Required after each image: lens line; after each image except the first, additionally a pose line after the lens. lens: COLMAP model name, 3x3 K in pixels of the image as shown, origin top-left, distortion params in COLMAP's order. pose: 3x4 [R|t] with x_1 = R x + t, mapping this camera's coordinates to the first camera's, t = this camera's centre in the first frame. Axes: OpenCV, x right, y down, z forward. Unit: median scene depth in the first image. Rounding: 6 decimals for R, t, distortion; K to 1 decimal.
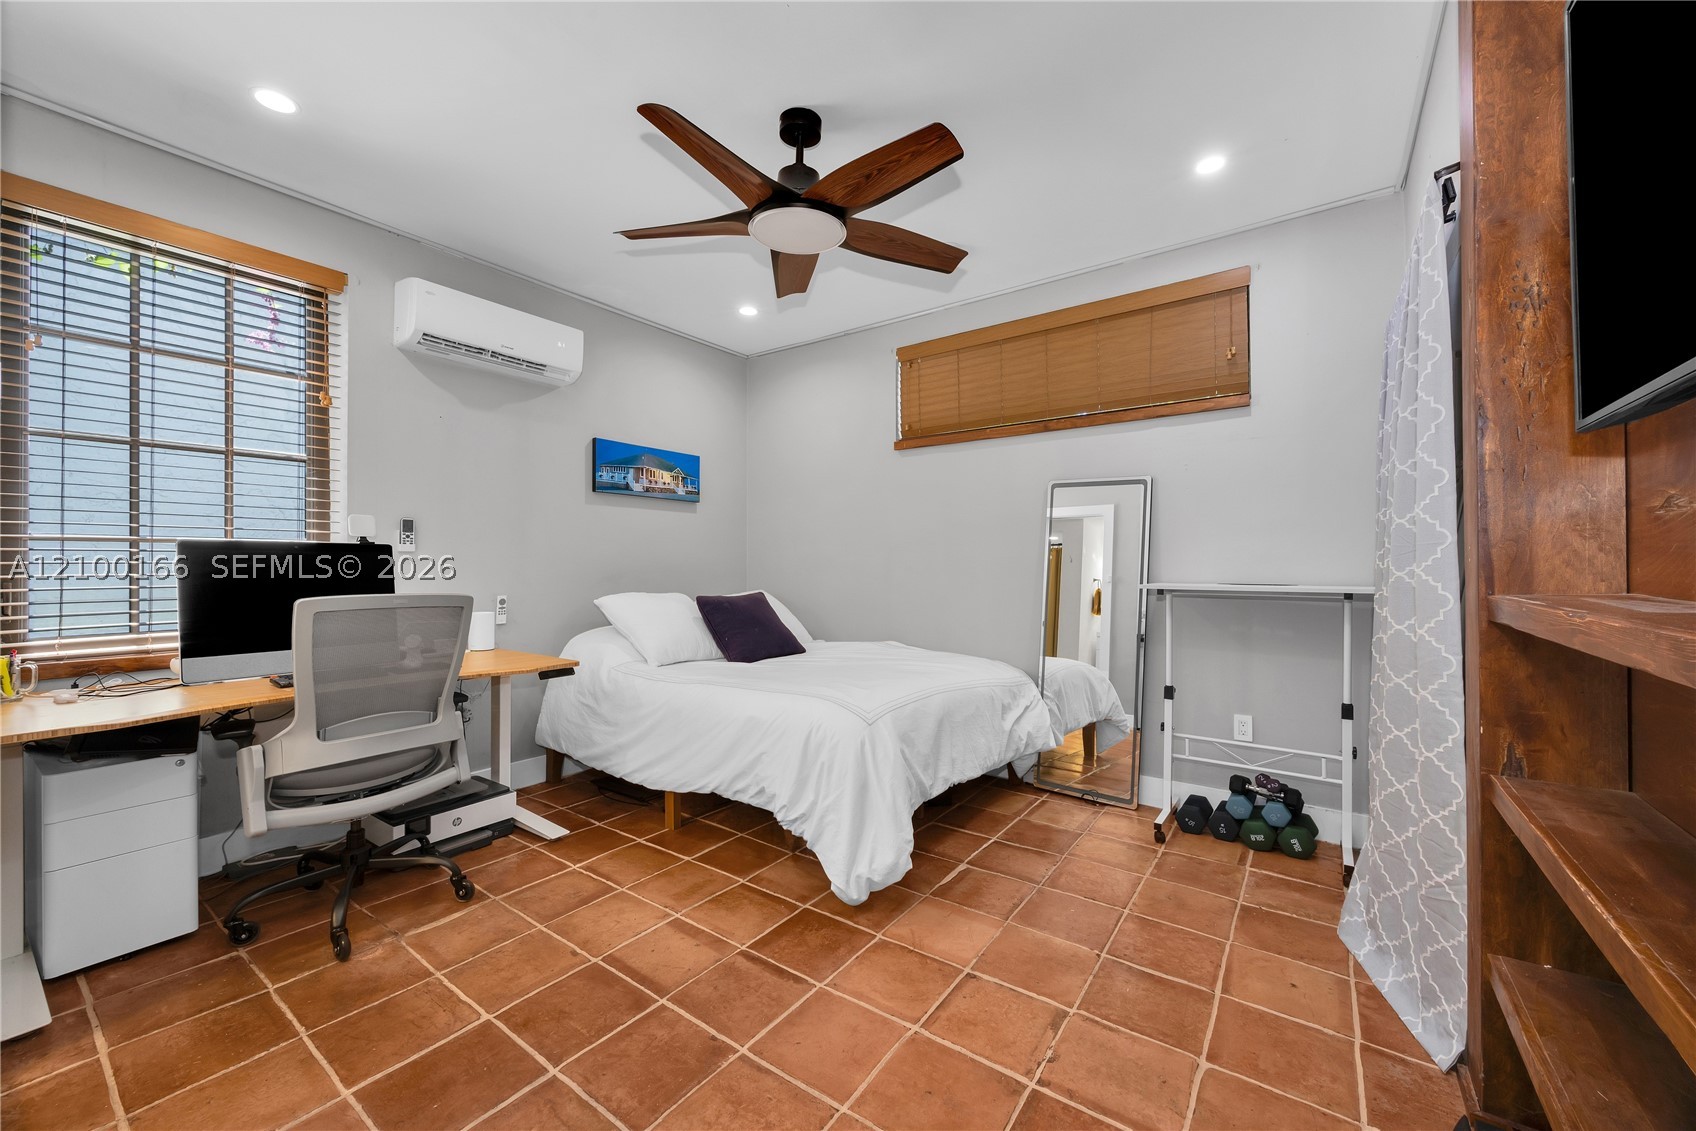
lens RADIAL K [[657.7, 0, 848.0], [0, 657.7, 565.5], [0, 0, 1]] dist [-0.000959, -0.000038]
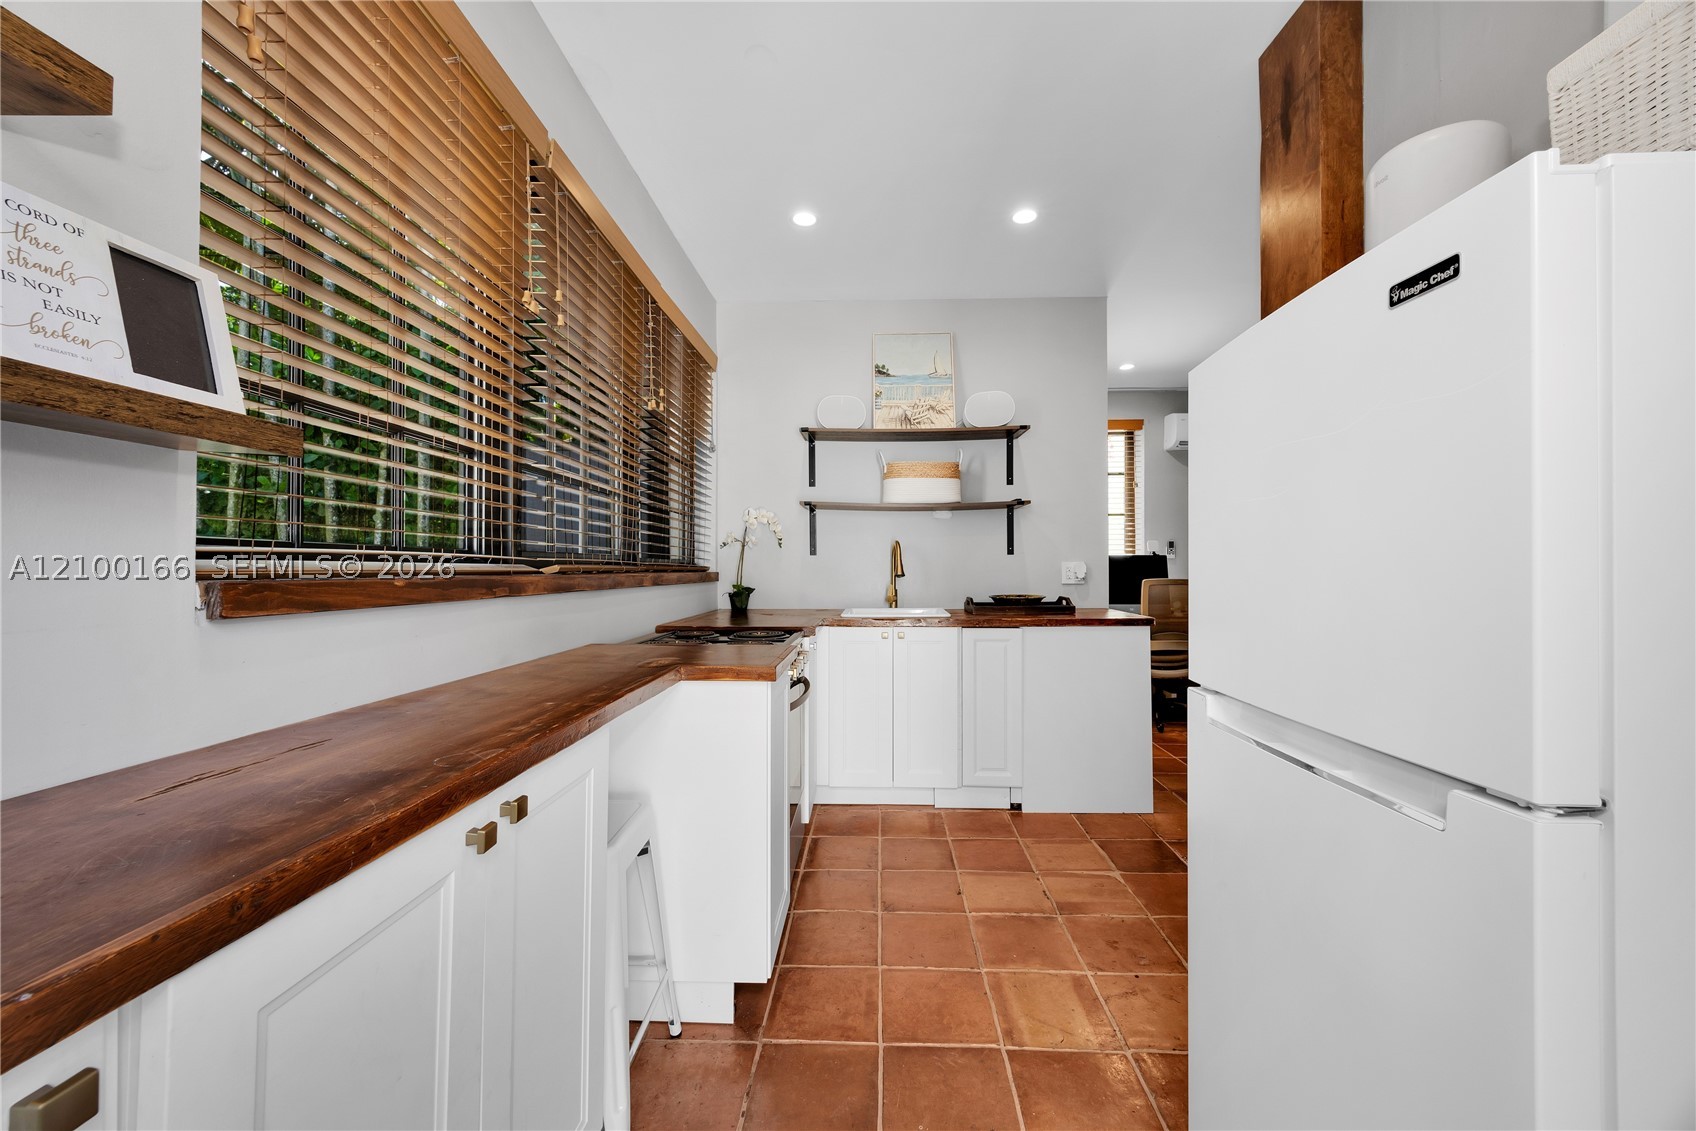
lens RADIAL K [[657.7, 0, 848.0], [0, 657.7, 565.5], [0, 0, 1]] dist [-0.000959, -0.000038]
pose [[0.555037, -0.001152, -0.831825, 0.420072], [0.003971, 0.999991, 0.001265, -0.006812], [0.831816, -0.004005, 0.555037, -0.890340]]
